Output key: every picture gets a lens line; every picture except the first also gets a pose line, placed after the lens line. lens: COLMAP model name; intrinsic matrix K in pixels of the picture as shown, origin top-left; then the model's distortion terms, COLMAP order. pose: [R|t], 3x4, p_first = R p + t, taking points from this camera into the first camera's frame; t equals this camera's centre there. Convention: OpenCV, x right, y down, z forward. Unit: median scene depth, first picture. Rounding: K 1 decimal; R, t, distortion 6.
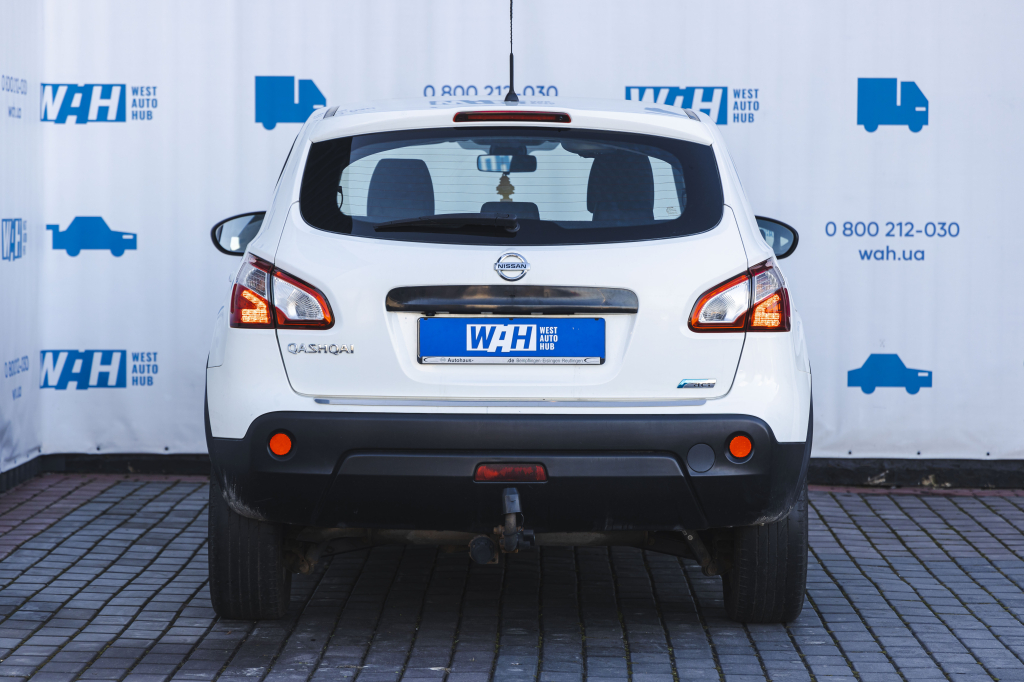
lens RADIAL K [[3021.2, 0, 512.0], [0, 3021.2, 341.0], [0, 0, 1]] dist [0.109079, -1.253404]
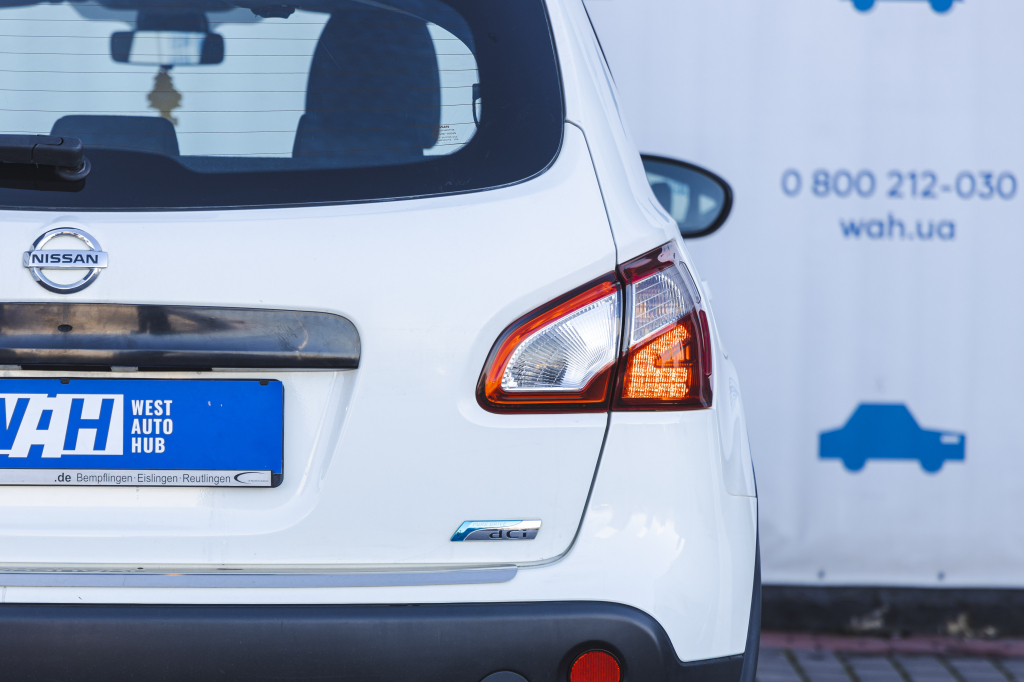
lens RADIAL K [[3021.2, 0, 512.0], [0, 3021.2, 341.0], [0, 0, 1]] dist [0.109079, -1.253404]
pose [[0.999774, 0.006526, 0.020222, 0.053788], [-0.006803, 0.999884, 0.013646, -0.018991], [-0.020131, -0.013780, 0.999702, 0.557953]]
